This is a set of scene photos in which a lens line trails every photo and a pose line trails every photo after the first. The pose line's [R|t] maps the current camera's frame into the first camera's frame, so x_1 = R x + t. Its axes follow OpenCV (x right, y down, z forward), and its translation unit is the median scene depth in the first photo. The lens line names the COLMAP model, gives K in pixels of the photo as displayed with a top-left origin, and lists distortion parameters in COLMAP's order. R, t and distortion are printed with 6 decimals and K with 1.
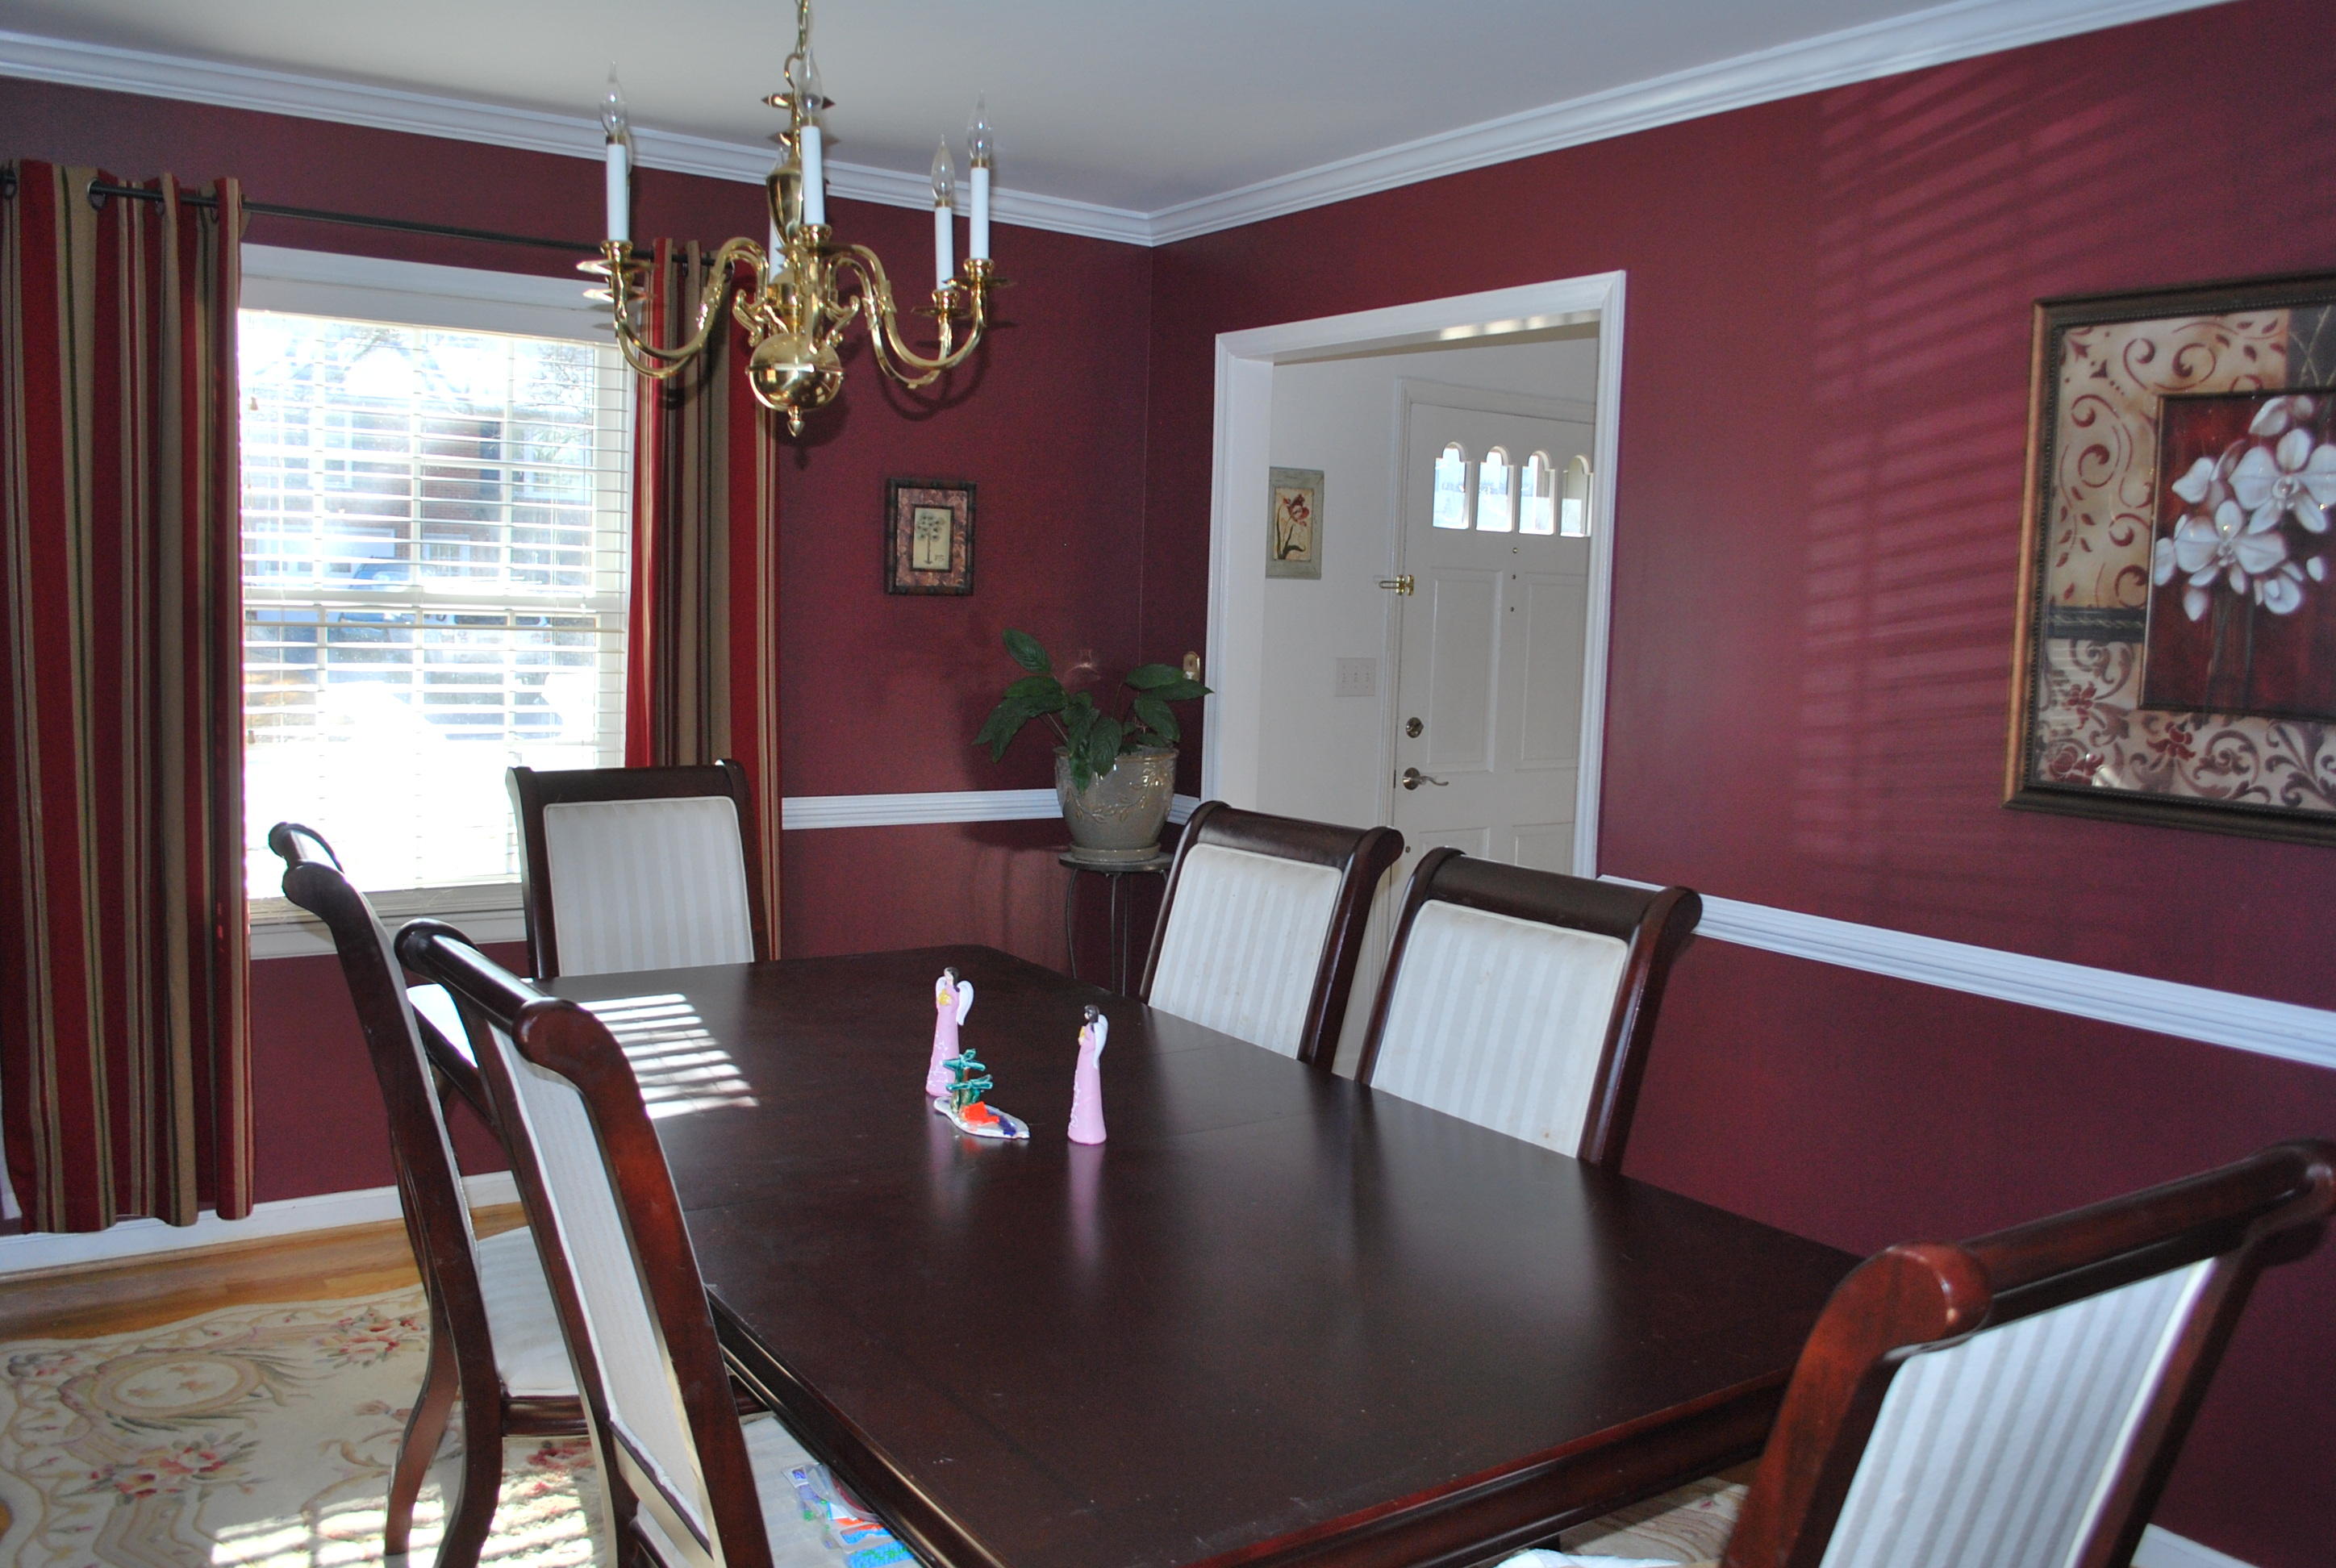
lens RADIAL K [[1868.3, 0, 1169.8], [0, 1868.3, 786.8], [0, 0, 1]] dist [-0.083616, 0.014311]
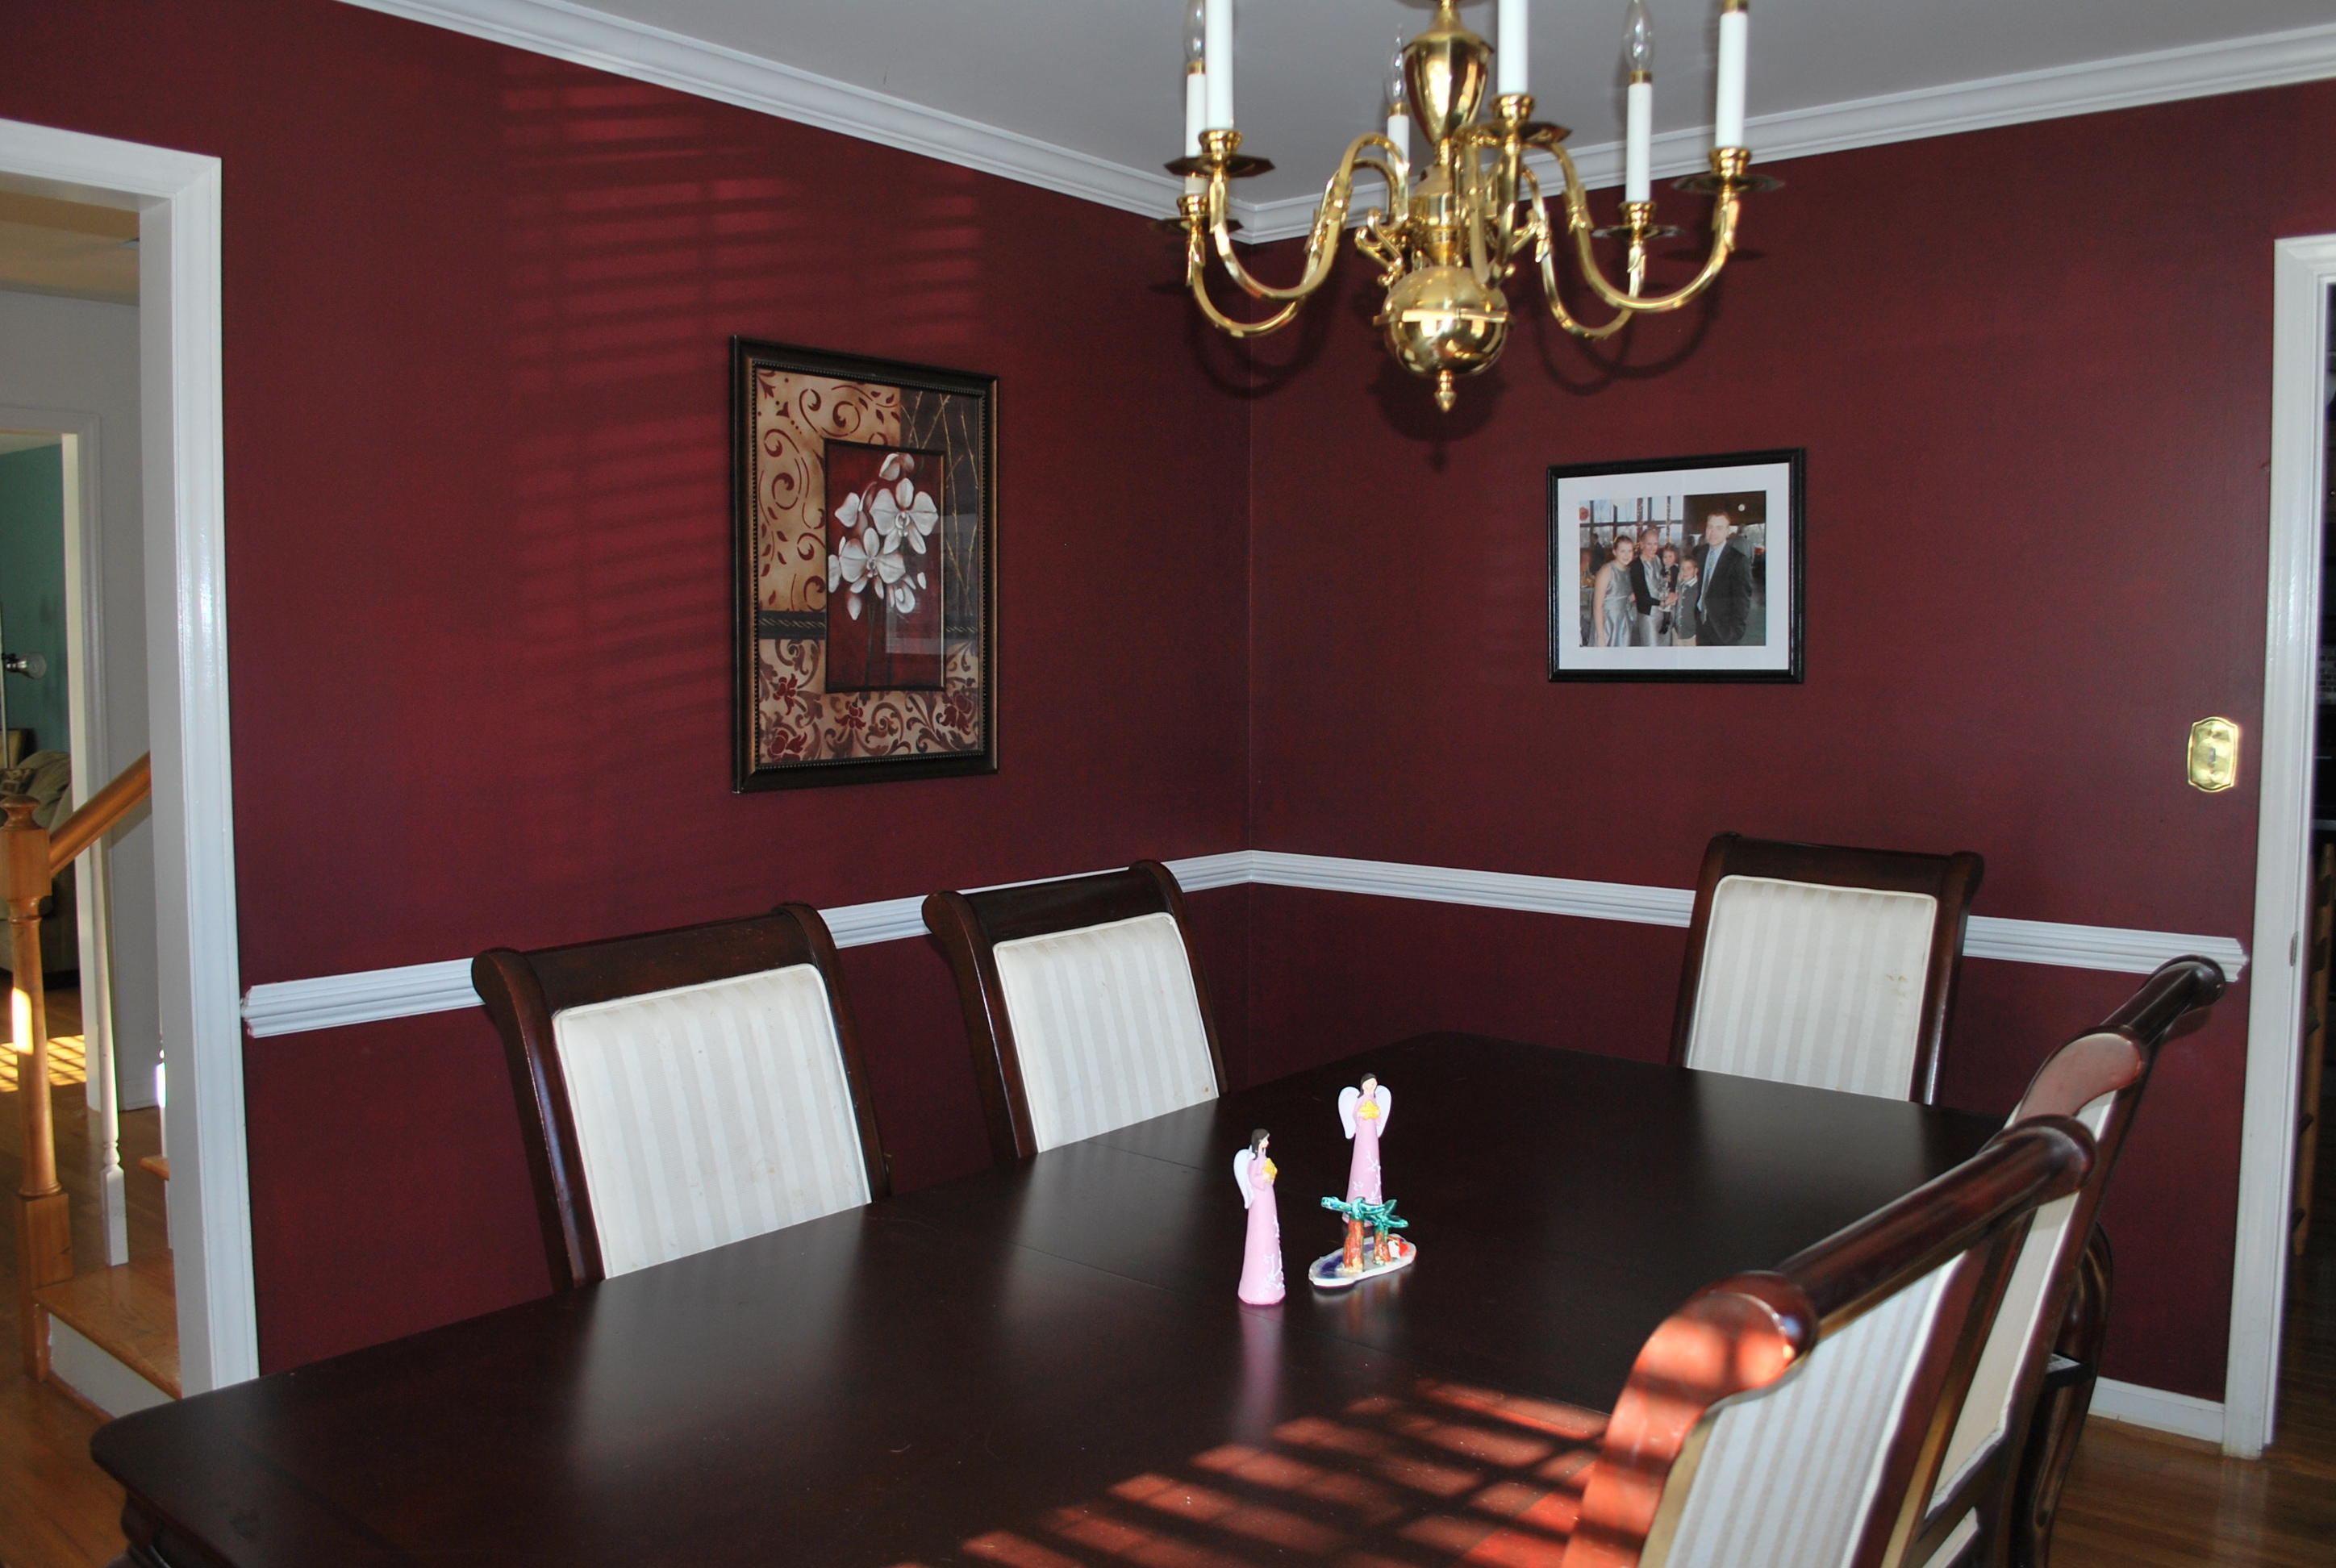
lens RADIAL K [[1868.3, 0, 1168.5], [0, 1868.3, 781.7], [0, 0, 1]] dist [-0.083616, 0.014311]
pose [[-0.277386, -0.106341, 0.954855, -0.750894], [0.082349, 0.987567, 0.133906, -0.134994], [-0.957223, 0.115775, -0.265181, 1.139244]]
